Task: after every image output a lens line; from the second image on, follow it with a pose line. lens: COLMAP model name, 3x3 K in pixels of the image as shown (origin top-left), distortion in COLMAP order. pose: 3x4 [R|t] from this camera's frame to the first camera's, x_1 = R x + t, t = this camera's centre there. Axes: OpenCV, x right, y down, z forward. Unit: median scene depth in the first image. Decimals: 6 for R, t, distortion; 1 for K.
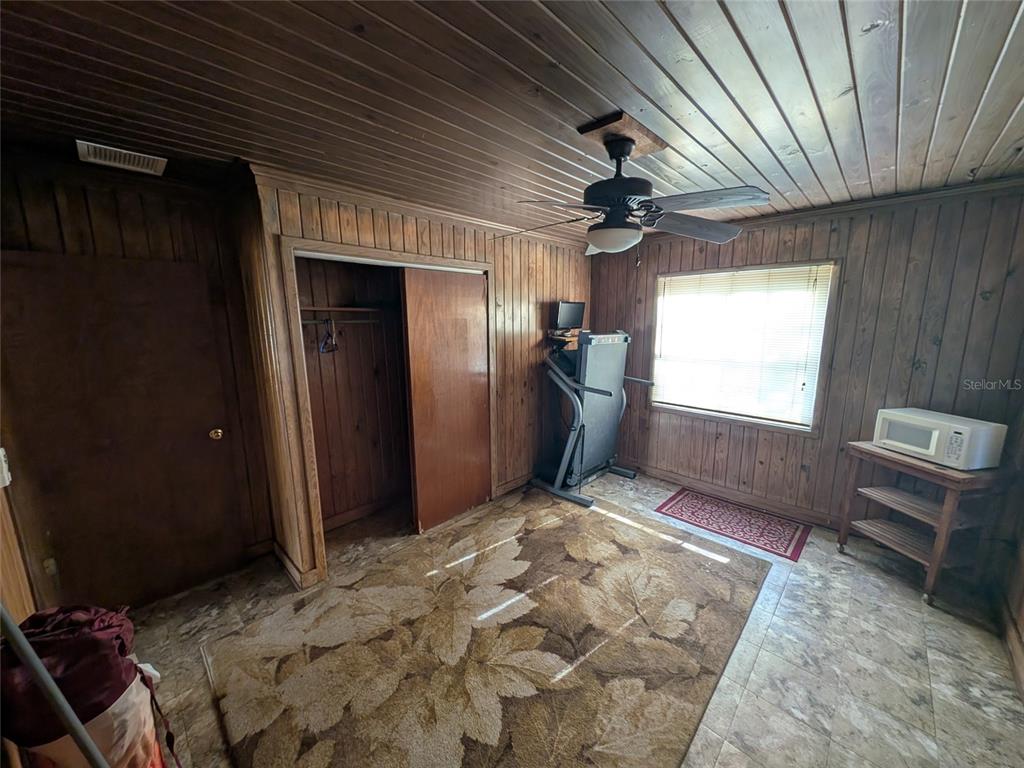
lens RADIAL K [[382.6, 0, 506.8], [0, 382.6, 385.2], [0, 0, 1]] dist [0.007192, -0.002688]
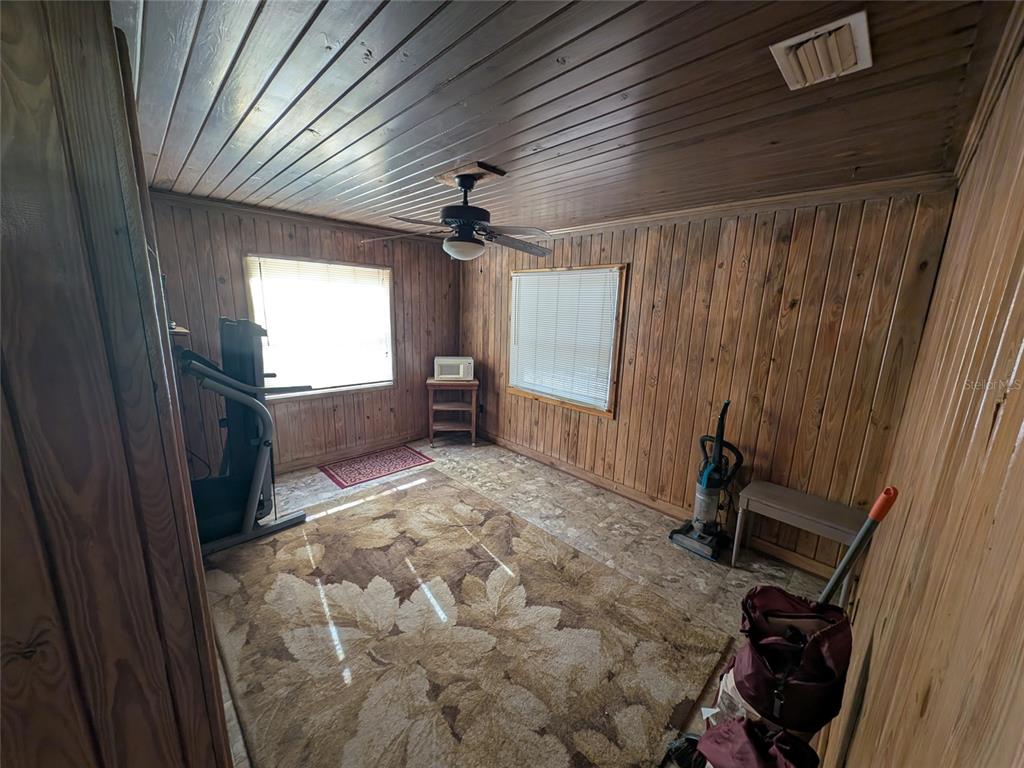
lens RADIAL K [[382.6, 0, 506.9], [0, 382.6, 386.0], [0, 0, 1]] dist [0.007192, -0.002688]
pose [[0.019715, -0.201094, 0.979374, -0.717523], [0.144590, 0.969840, 0.196225, -0.109458], [-0.989295, 0.137739, 0.048197, 0.567391]]
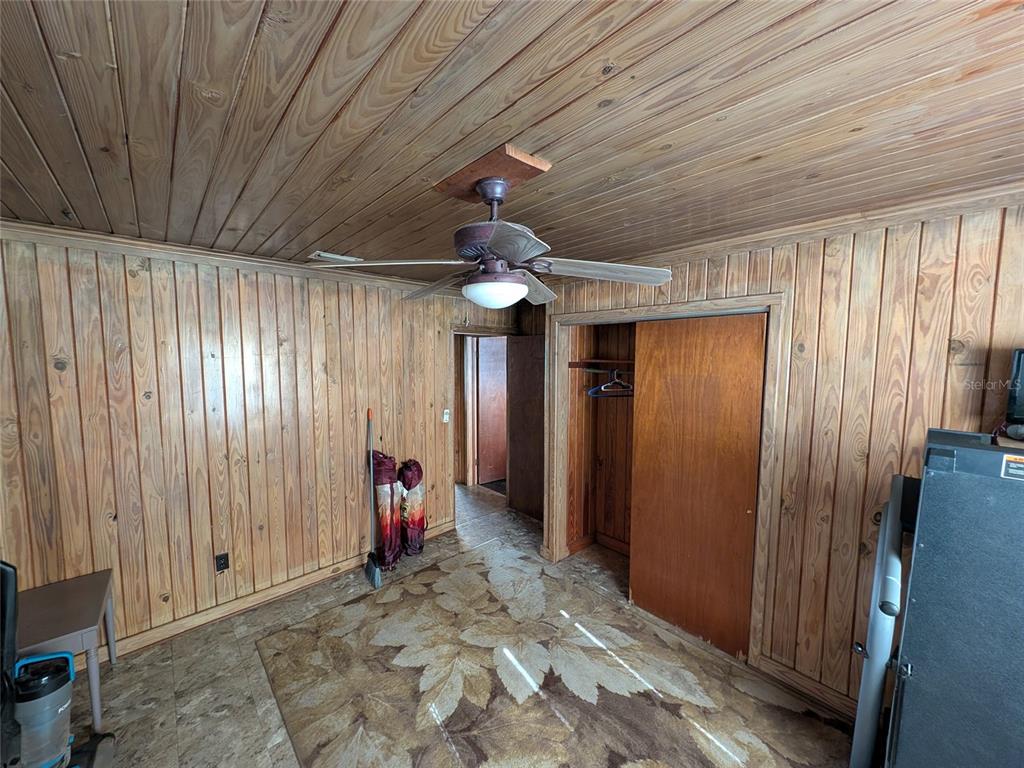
lens RADIAL K [[382.6, 0, 507.4], [0, 382.6, 383.7], [0, 0, 1]] dist [0.007192, -0.002688]
pose [[-0.050172, 0.085563, -0.995069, 0.739865], [-0.176722, 0.979842, 0.093164, -0.181215], [0.982981, 0.180525, -0.034040, 0.722053]]
